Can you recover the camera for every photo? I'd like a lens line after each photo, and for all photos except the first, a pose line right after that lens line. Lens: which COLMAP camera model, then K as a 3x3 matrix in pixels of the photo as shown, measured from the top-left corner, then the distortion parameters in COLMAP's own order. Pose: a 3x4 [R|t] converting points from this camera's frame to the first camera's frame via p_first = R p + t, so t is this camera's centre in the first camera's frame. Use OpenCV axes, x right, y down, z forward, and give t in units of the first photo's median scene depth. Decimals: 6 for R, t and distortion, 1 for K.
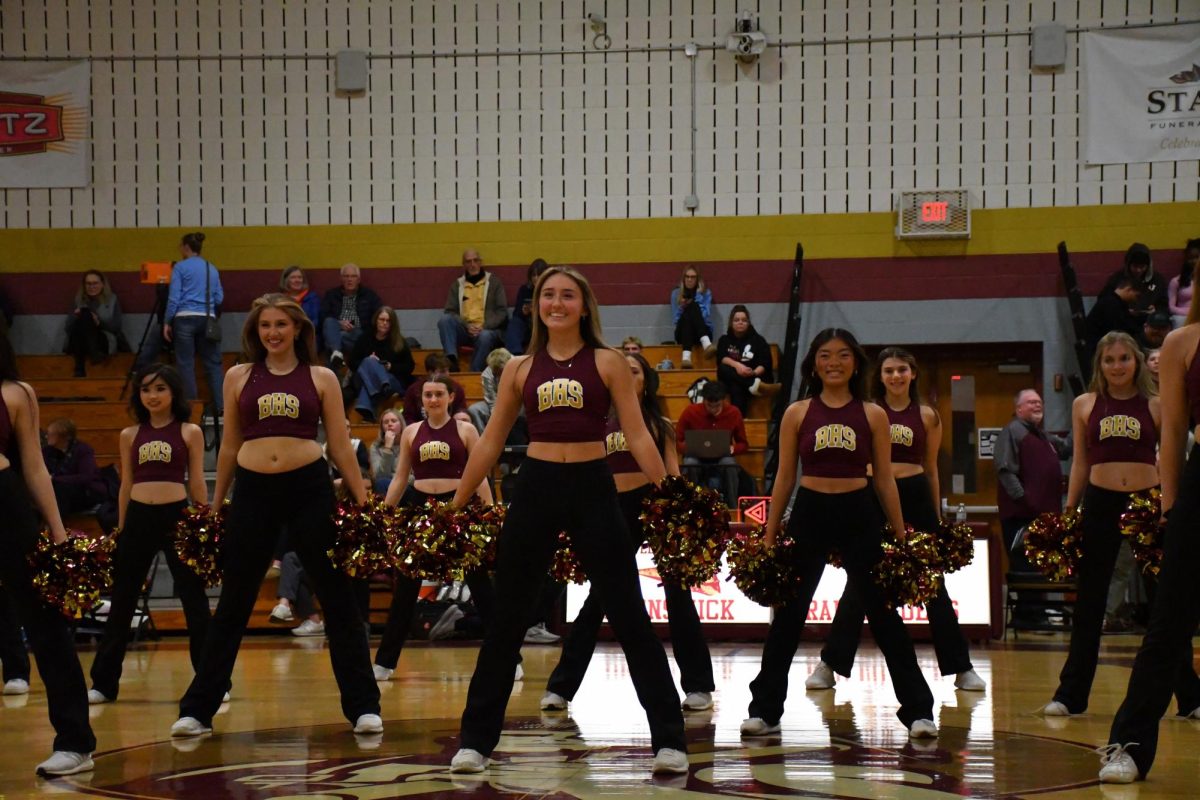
lens RADIAL K [[2098.6, 0, 595.2], [0, 2098.6, 396.6], [0, 0, 1]] dist [0.407808, 0.000000]
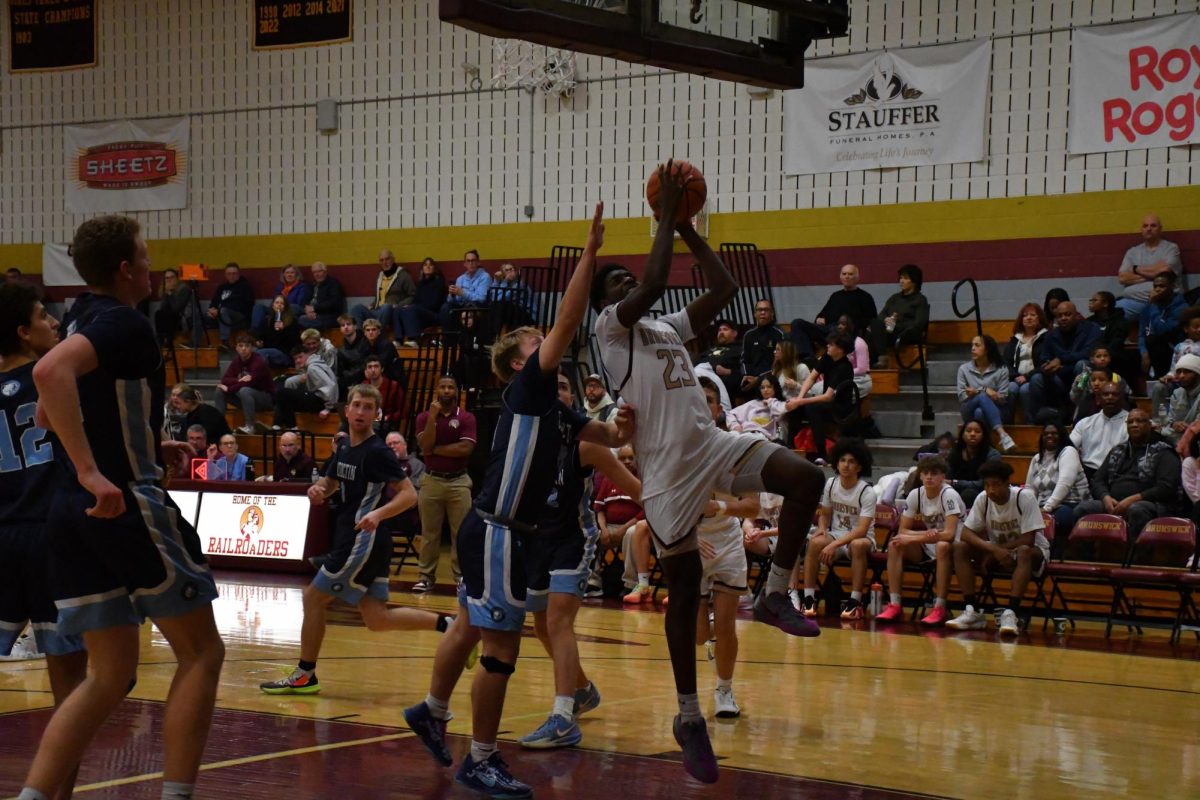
lens RADIAL K [[2098.6, 0, 600.1], [0, 2098.6, 400.8], [0, 0, 1]] dist [0.407808, 0.000000]
pose [[0.872480, 0.021068, -0.488196, 0.680229], [-0.011103, 0.999667, 0.023296, -0.009286], [0.488524, -0.014905, 0.872423, -0.064465]]
